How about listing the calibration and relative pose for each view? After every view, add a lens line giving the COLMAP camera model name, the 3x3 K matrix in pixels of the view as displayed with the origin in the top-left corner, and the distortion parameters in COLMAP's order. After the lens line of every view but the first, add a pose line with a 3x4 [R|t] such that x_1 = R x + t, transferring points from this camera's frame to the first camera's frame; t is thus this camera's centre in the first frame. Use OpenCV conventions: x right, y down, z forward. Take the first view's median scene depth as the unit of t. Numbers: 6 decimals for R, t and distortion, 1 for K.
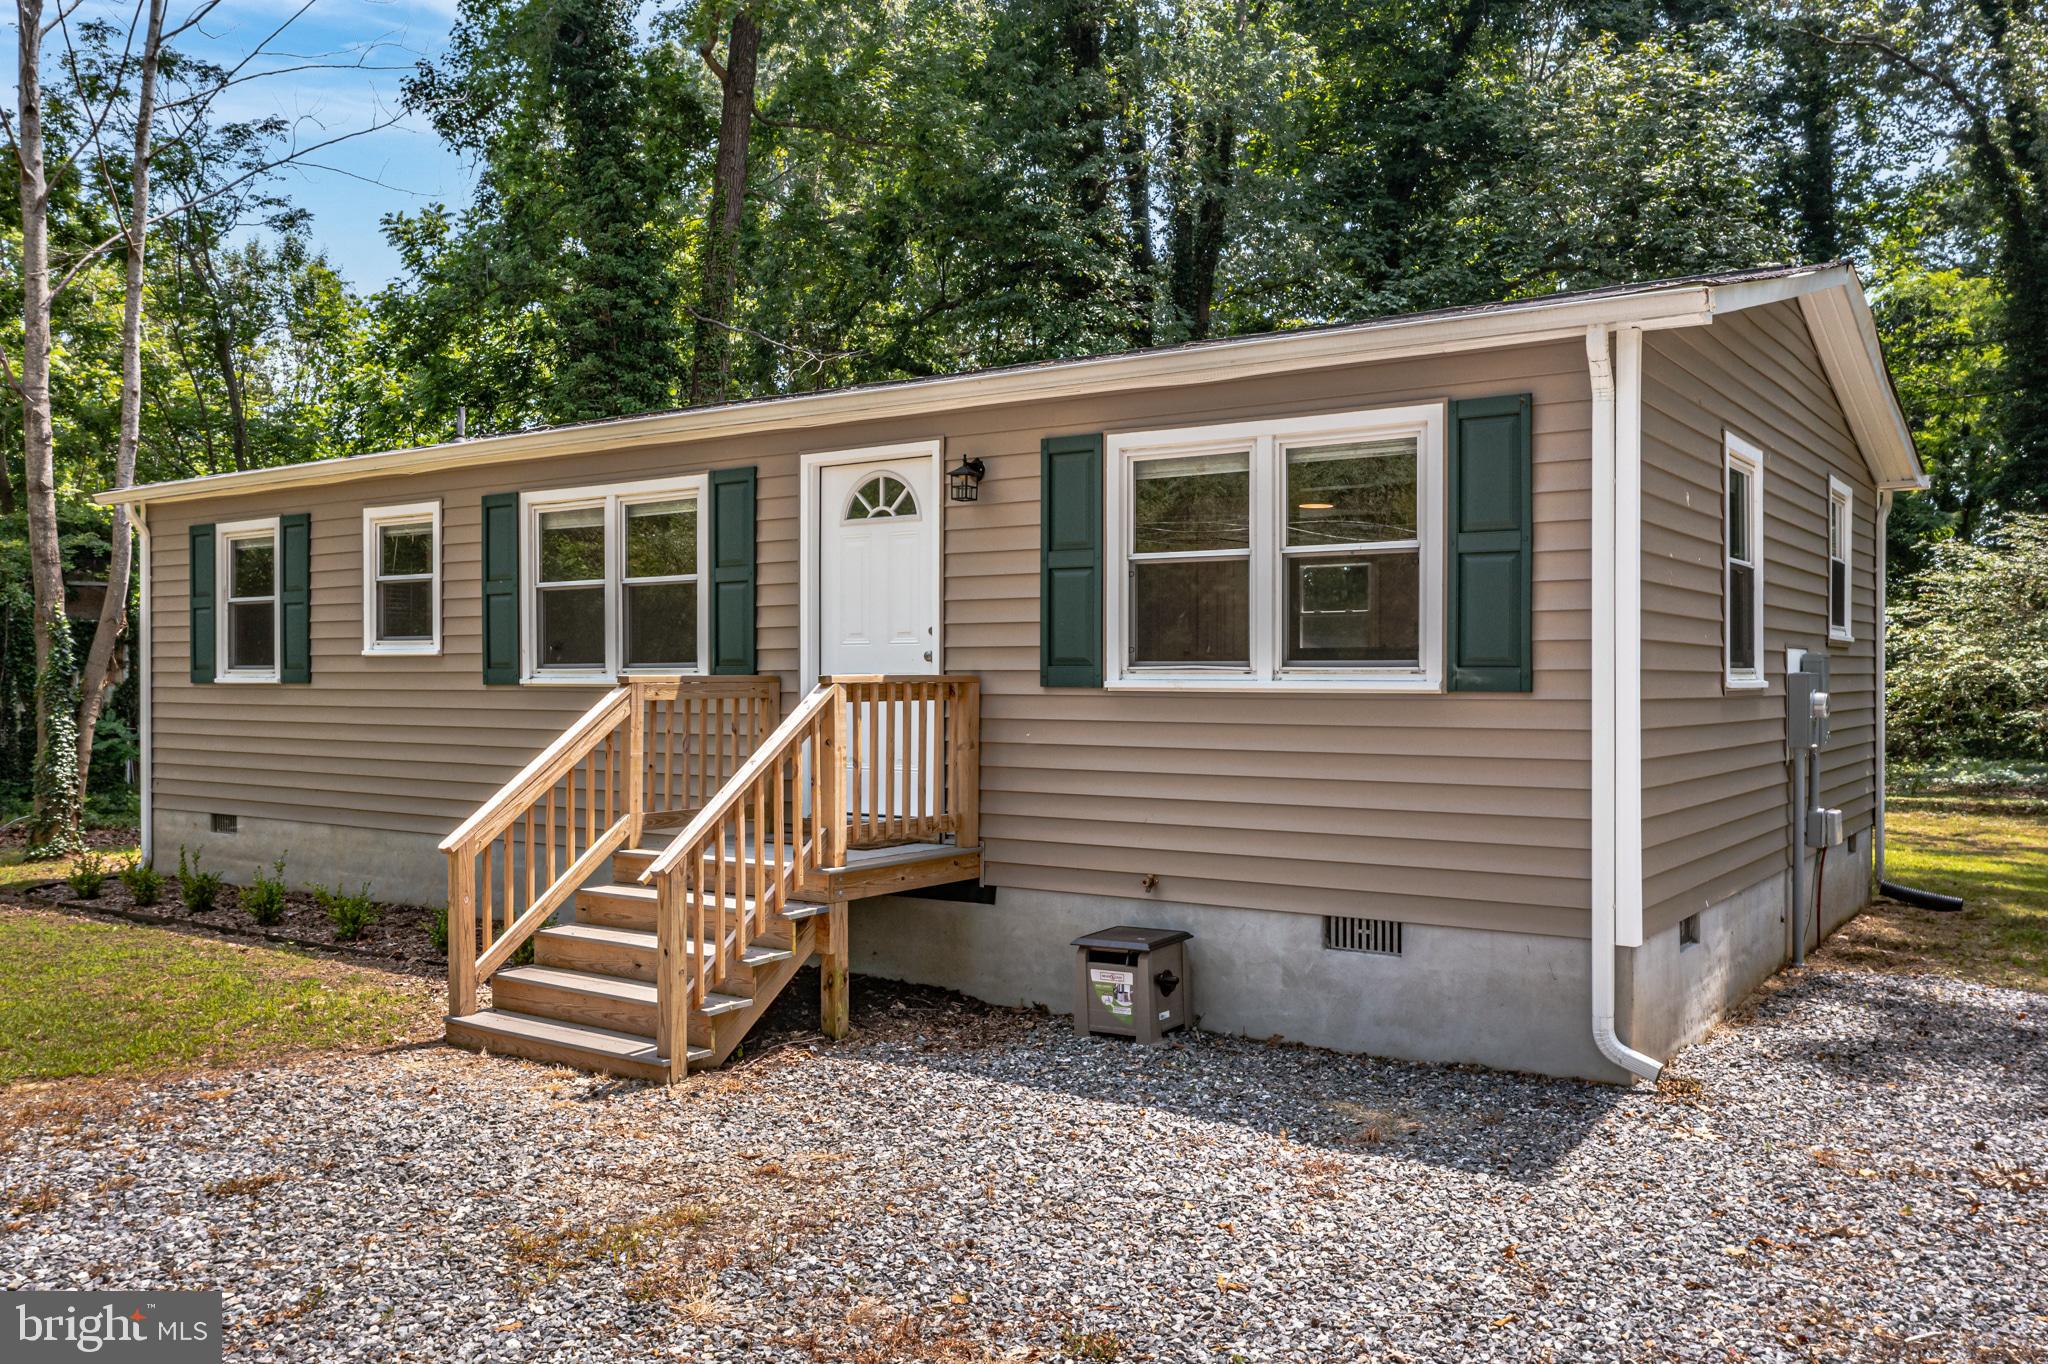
lens RADIAL K [[1641.4, 0, 1030.9], [0, 1641.4, 669.5], [0, 0, 1]] dist [-0.022012, 0.003897]
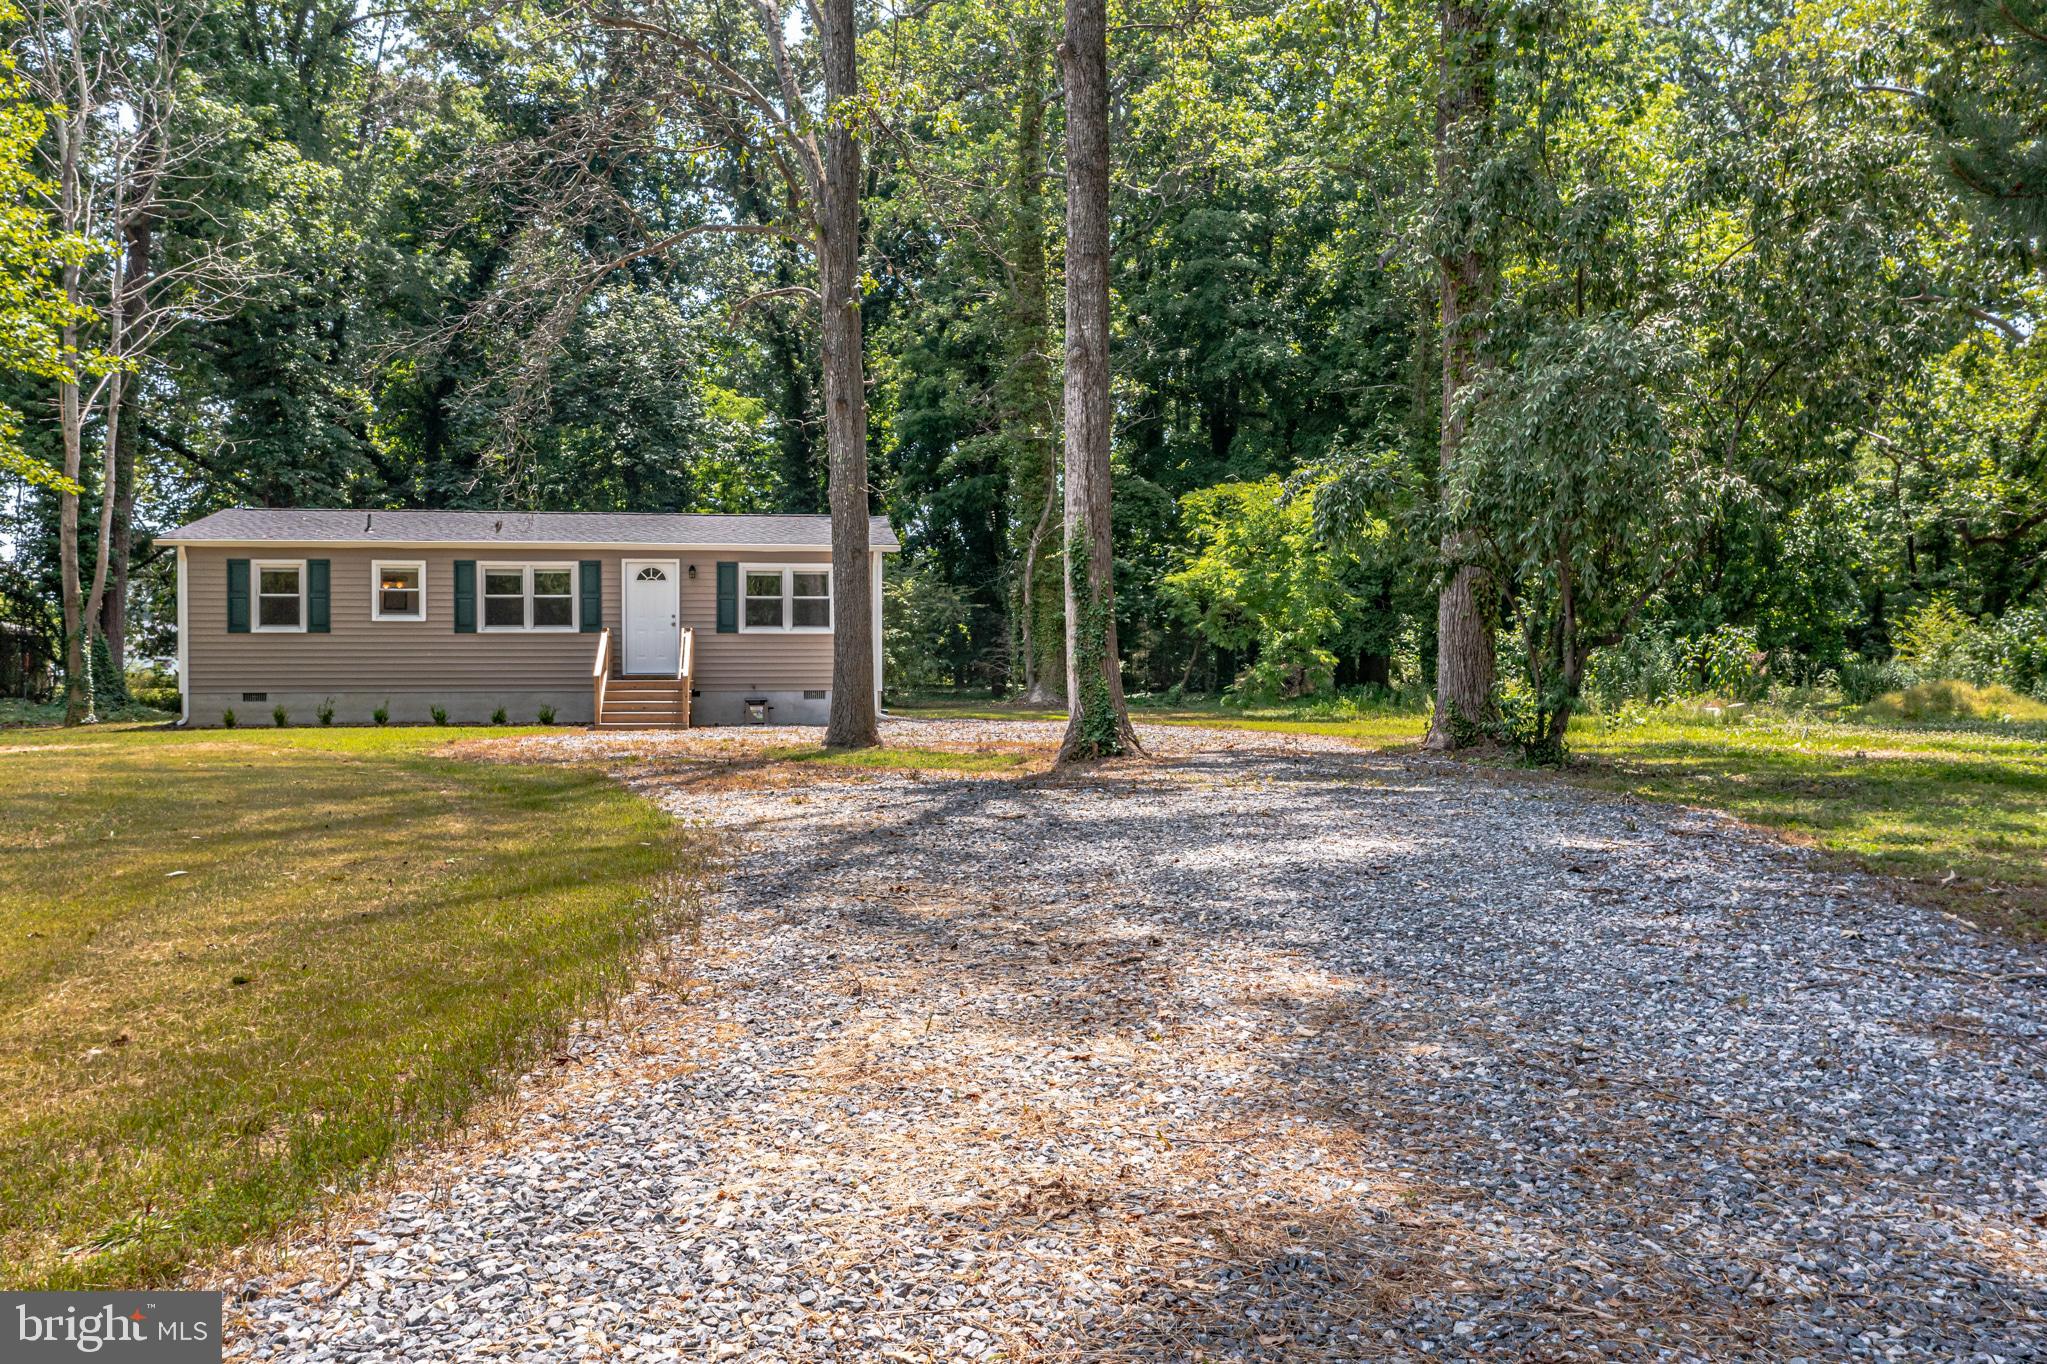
lens RADIAL K [[1640.6, 0, 1021.9], [0, 1640.6, 669.2], [0, 0, 1]] dist [-0.022012, 0.003897]
pose [[0.719681, 0.004733, 0.694288, -1.766453], [0.002193, 0.999956, -0.009089, 0.110087], [-0.694301, 0.008063, 0.719640, -1.781902]]
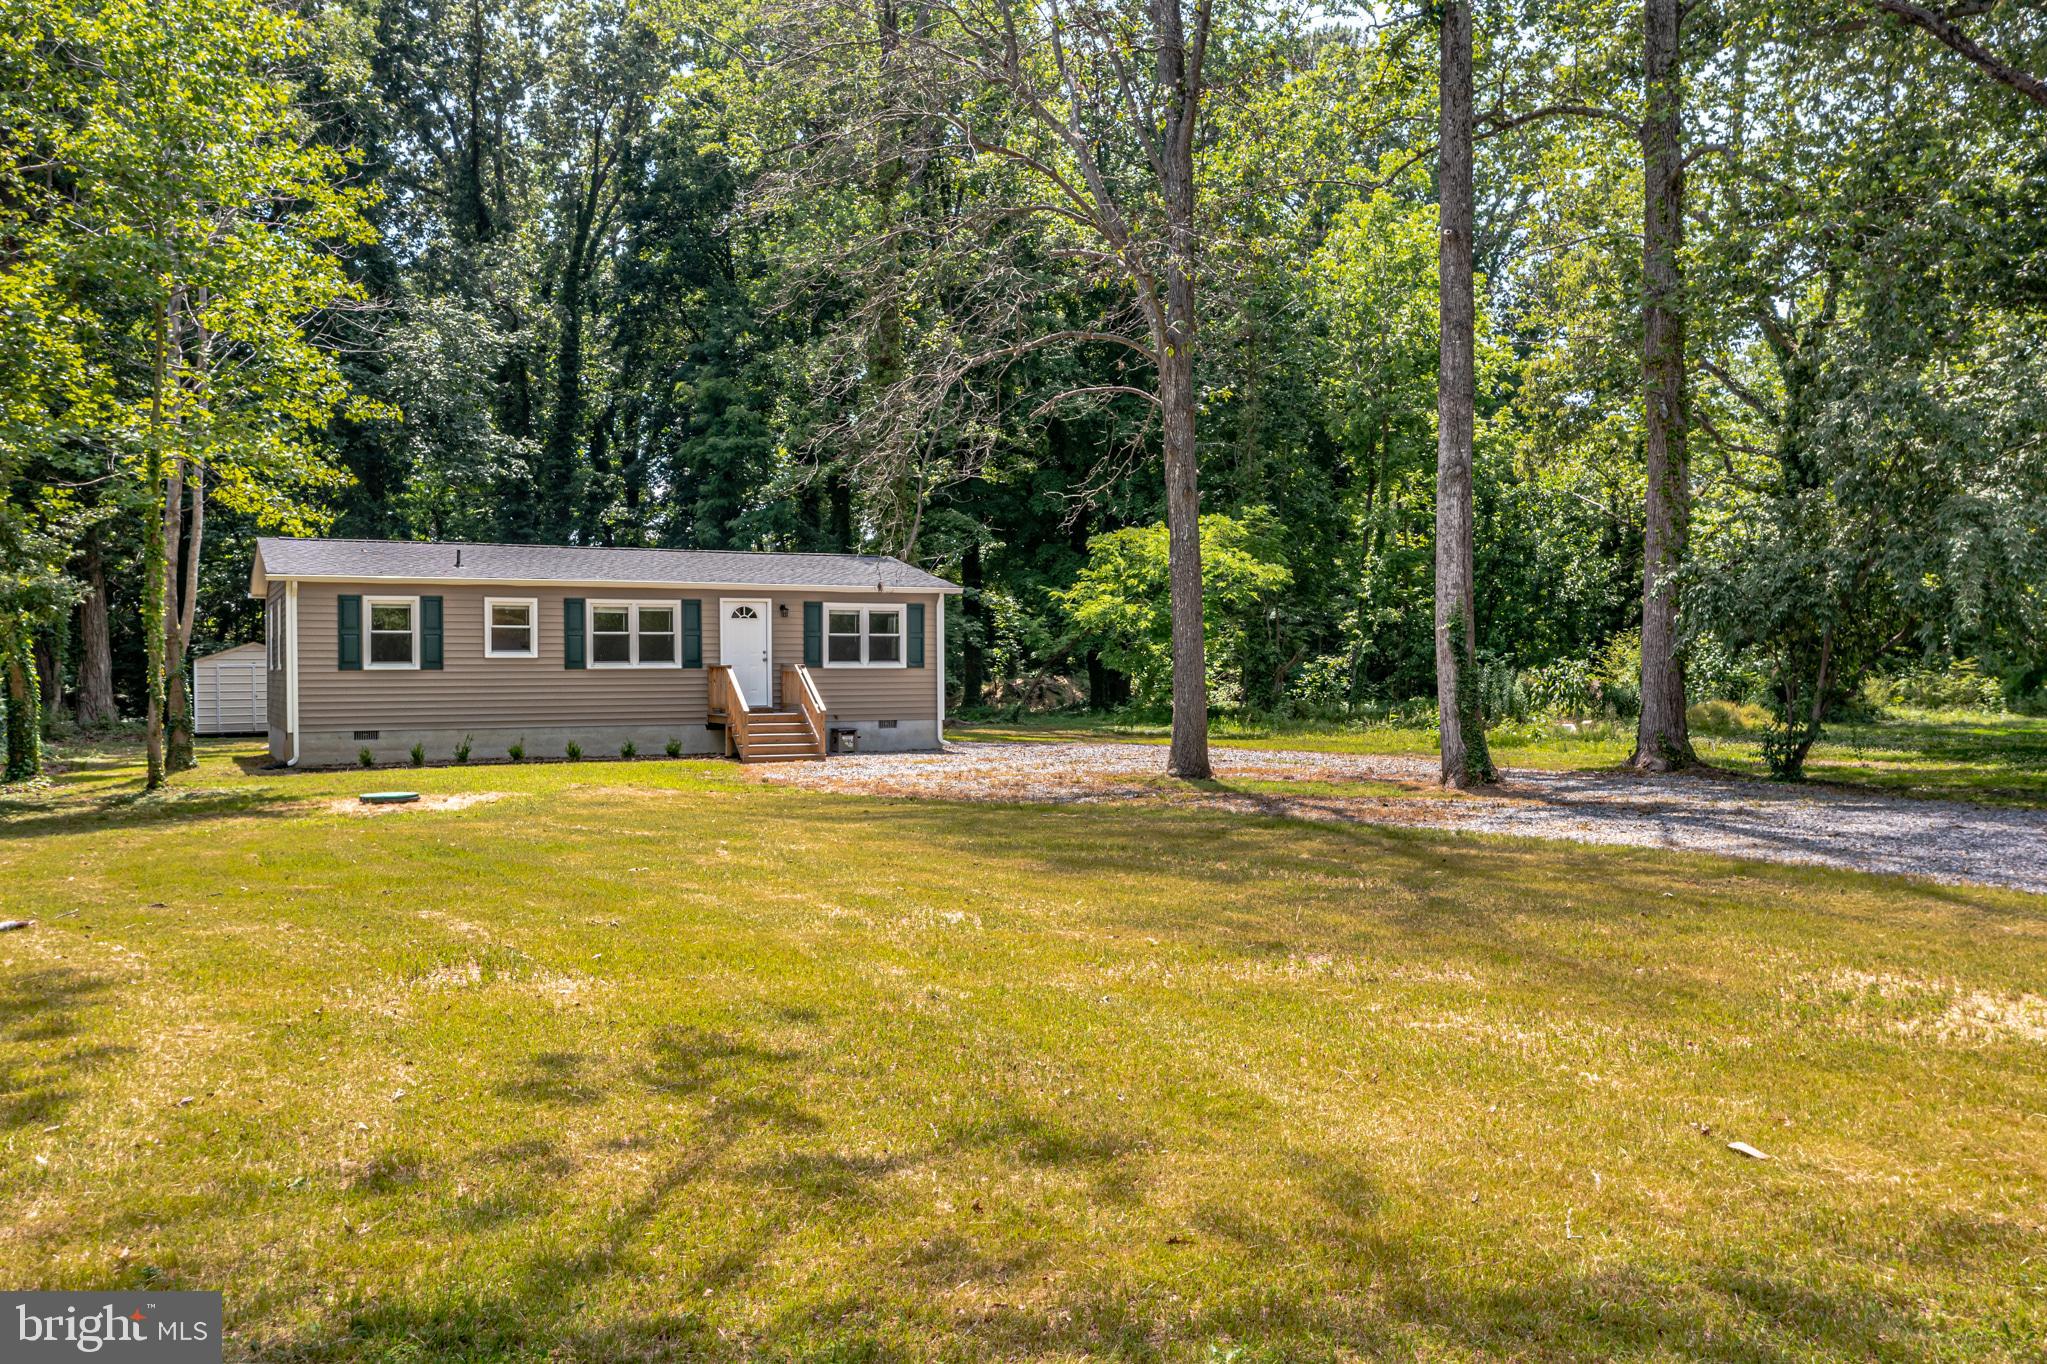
lens RADIAL K [[1640.6, 0, 1041.8], [0, 1640.6, 676.2], [0, 0, 1]] dist [-0.022012, 0.003897]
pose [[0.447414, 0.000788, 0.894327, -2.806421], [0.008036, 0.999956, -0.004901, 0.047564], [-0.894291, 0.009380, 0.447388, -1.051415]]
